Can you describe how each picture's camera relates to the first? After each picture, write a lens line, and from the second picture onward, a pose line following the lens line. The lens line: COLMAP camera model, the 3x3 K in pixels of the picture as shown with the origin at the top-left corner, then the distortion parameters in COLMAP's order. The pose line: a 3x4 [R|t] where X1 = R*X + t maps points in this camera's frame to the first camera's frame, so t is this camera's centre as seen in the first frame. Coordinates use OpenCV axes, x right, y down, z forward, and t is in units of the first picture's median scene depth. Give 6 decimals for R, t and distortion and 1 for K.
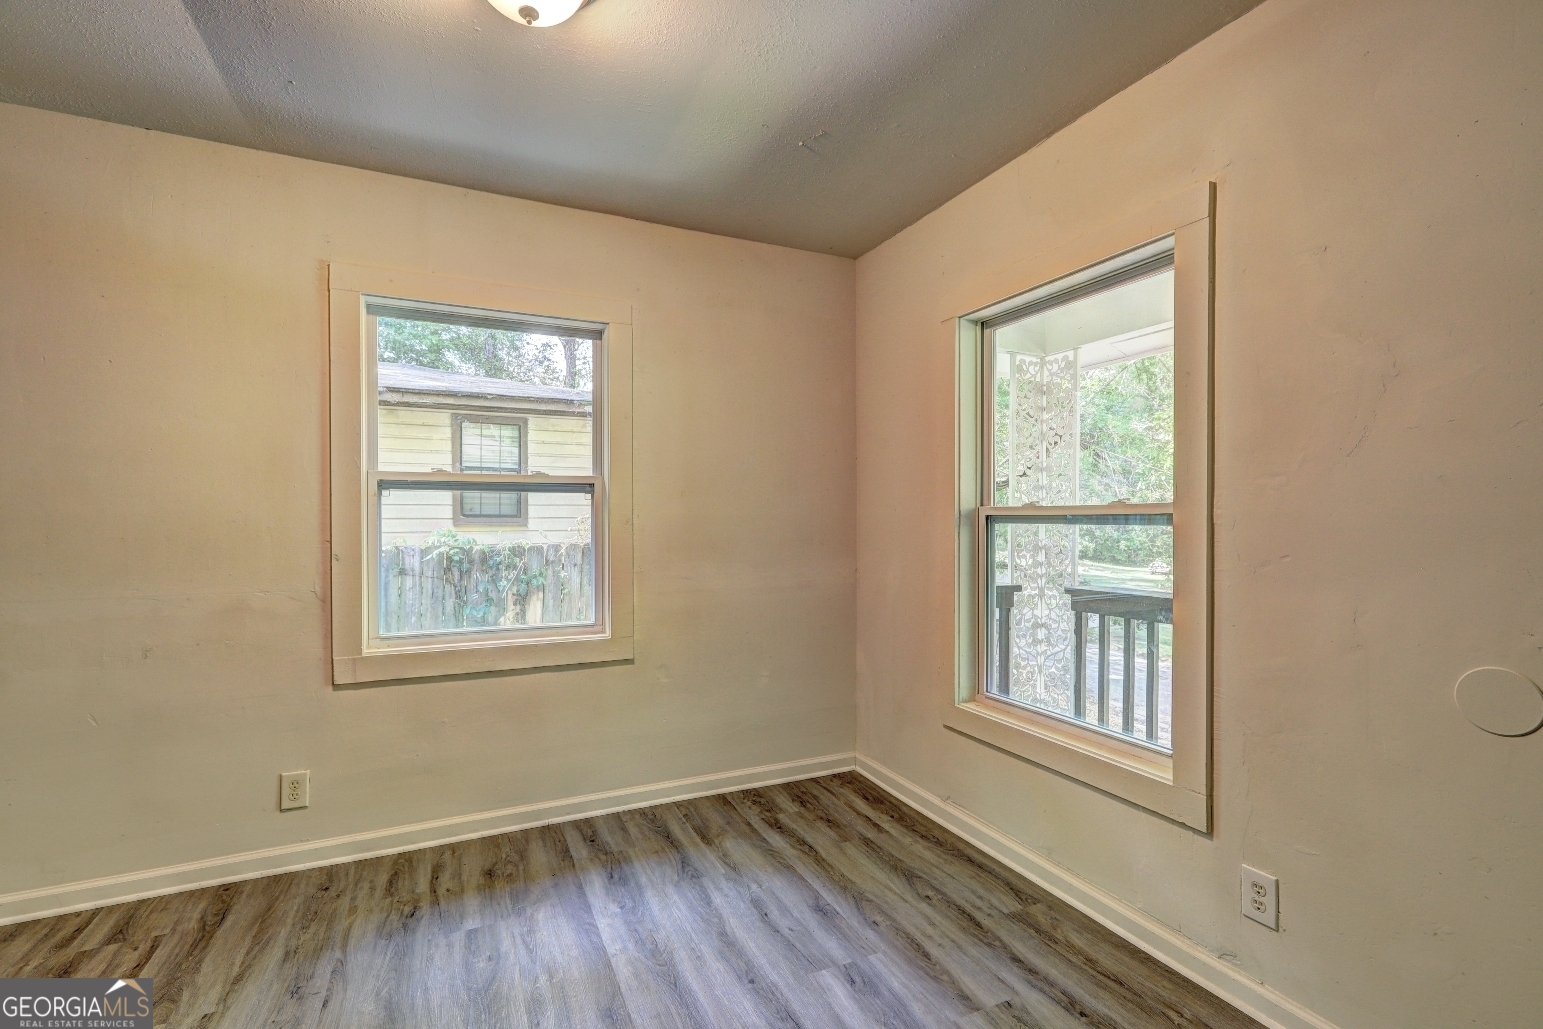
lens RADIAL K [[694.4, 0, 771.8], [0, 694.4, 516.5], [0, 0, 1]] dist [-0.024840, -0.000378]
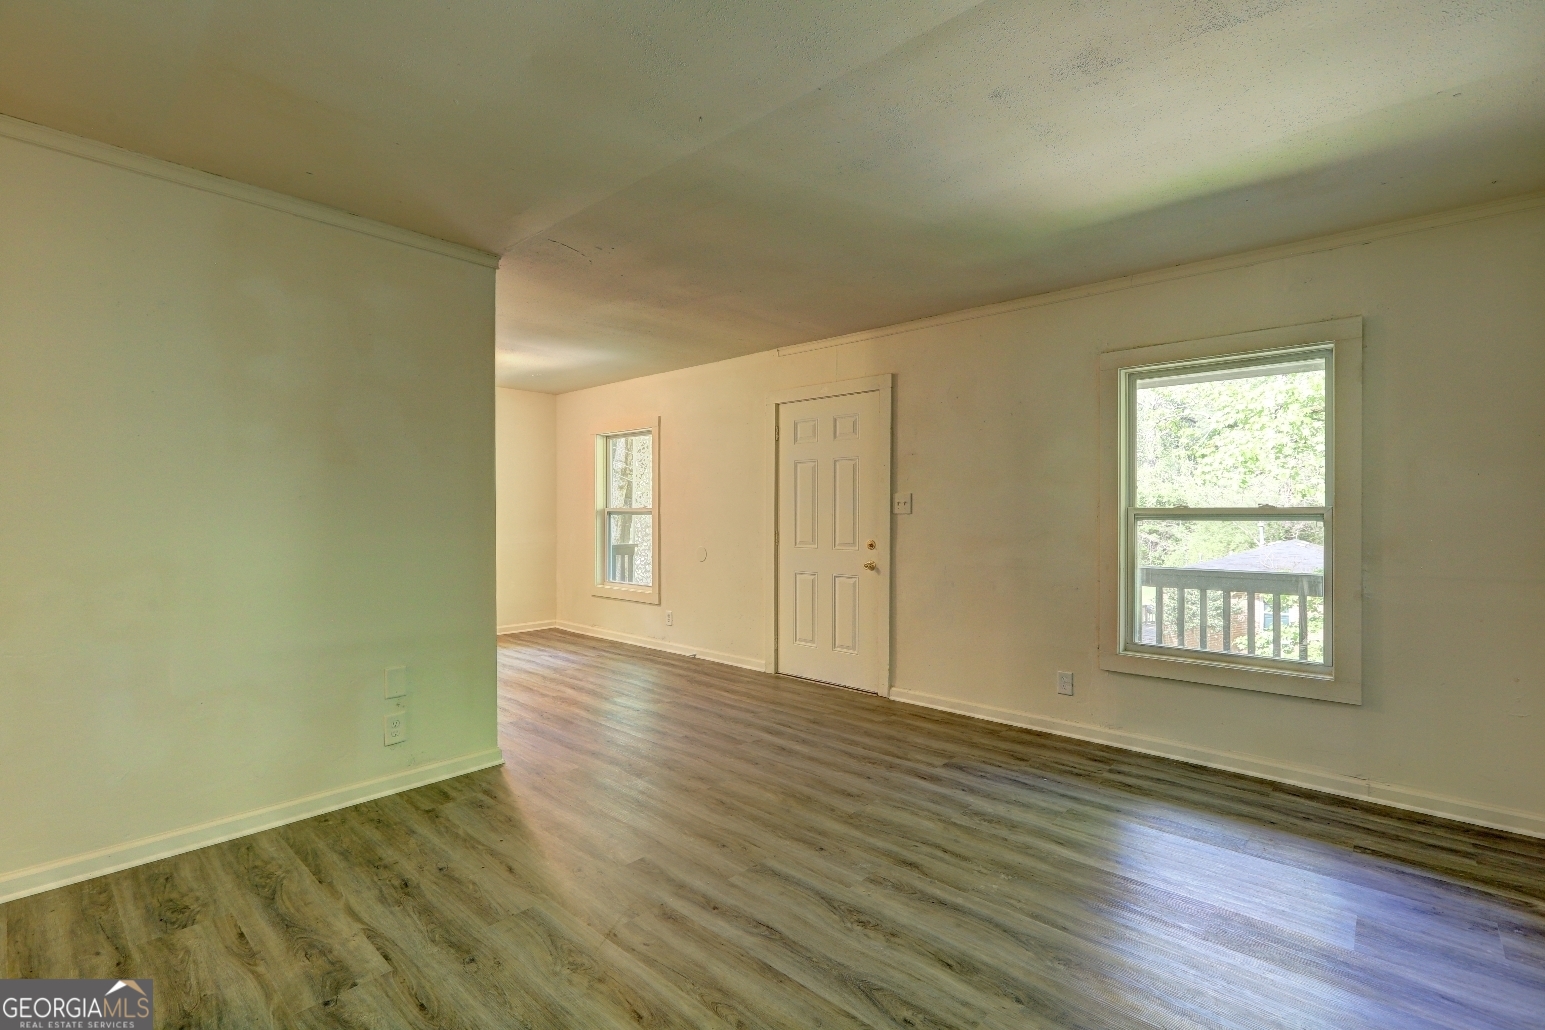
lens RADIAL K [[695.3, 0, 774.7], [0, 695.3, 512.1], [0, 0, 1]] dist [-0.024840, -0.000378]
pose [[0.922084, -0.004852, 0.386959, -0.108591], [0.005494, 0.999985, -0.000552, 0.004775], [-0.386950, 0.002634, 0.922097, -1.583813]]
